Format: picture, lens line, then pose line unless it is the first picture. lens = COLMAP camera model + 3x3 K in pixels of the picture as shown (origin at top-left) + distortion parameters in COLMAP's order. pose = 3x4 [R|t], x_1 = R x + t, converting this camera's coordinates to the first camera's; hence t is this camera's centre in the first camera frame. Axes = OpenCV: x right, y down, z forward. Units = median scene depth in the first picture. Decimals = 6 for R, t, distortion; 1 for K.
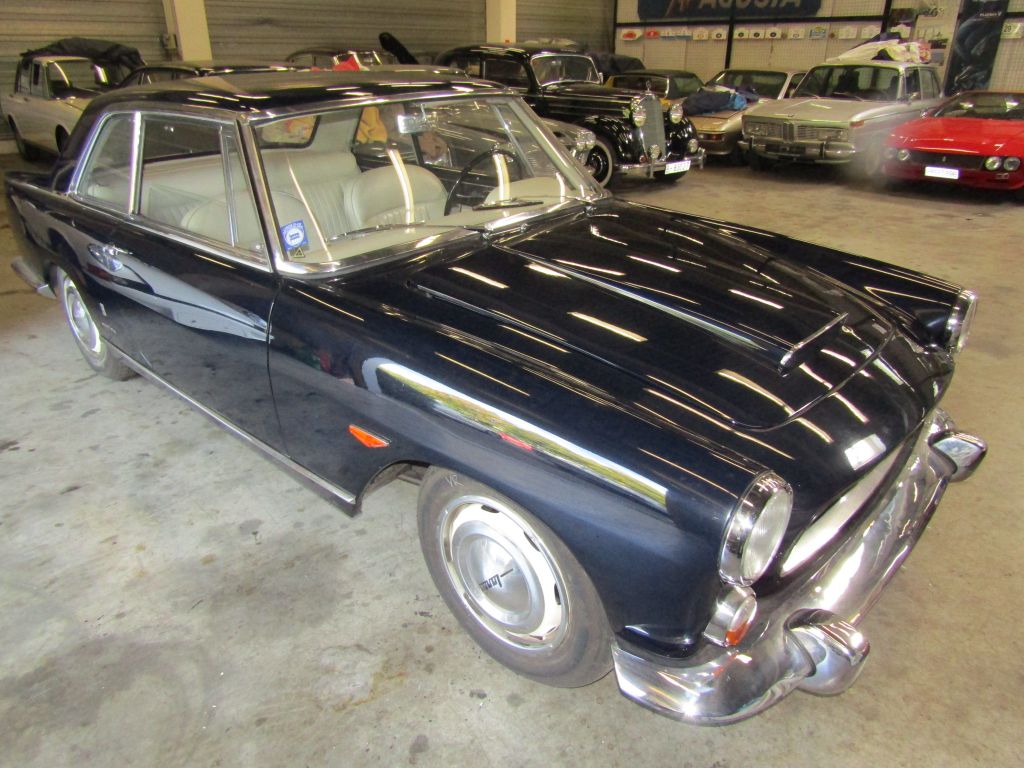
lens RADIAL K [[725.4, 0, 514.6], [0, 725.4, 387.0], [0, 0, 1]] dist [-0.017173, 0.006088]
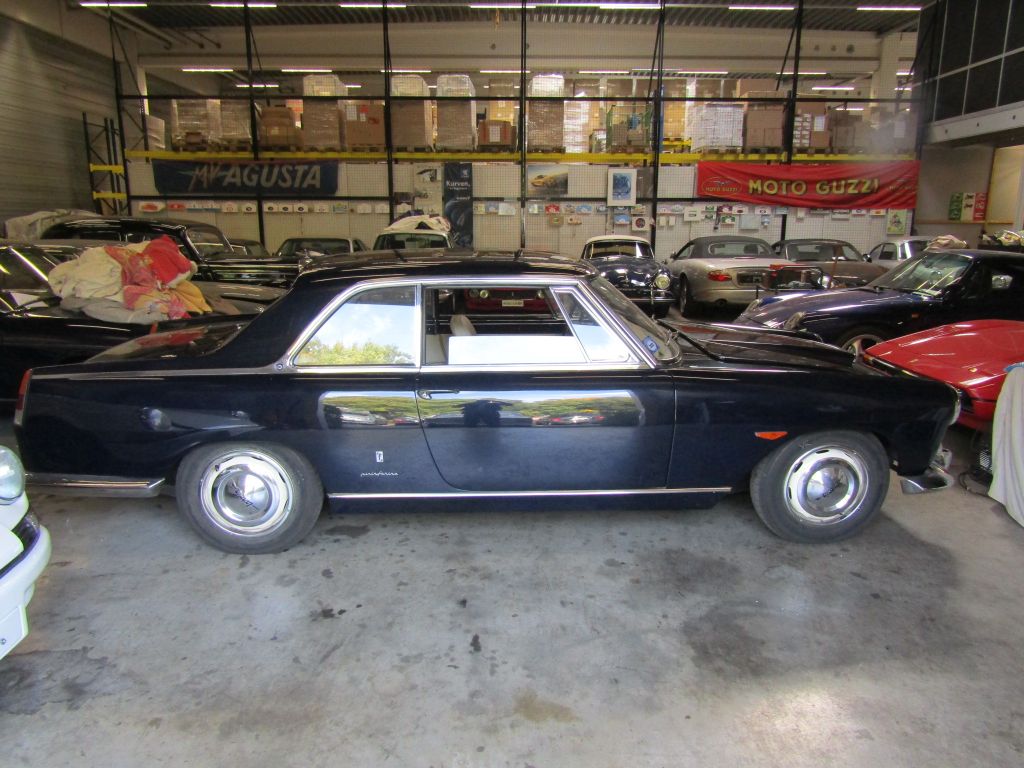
lens RADIAL K [[714.3, 0, 512.8], [0, 714.3, 402.6], [0, 0, 1]] dist [-0.005484, 0.000764]
pose [[0.698243, -0.174339, 0.694307, -0.934867], [0.297019, 0.953022, -0.059401, -0.049357], [-0.651334, 0.247699, 0.717223, 0.050203]]
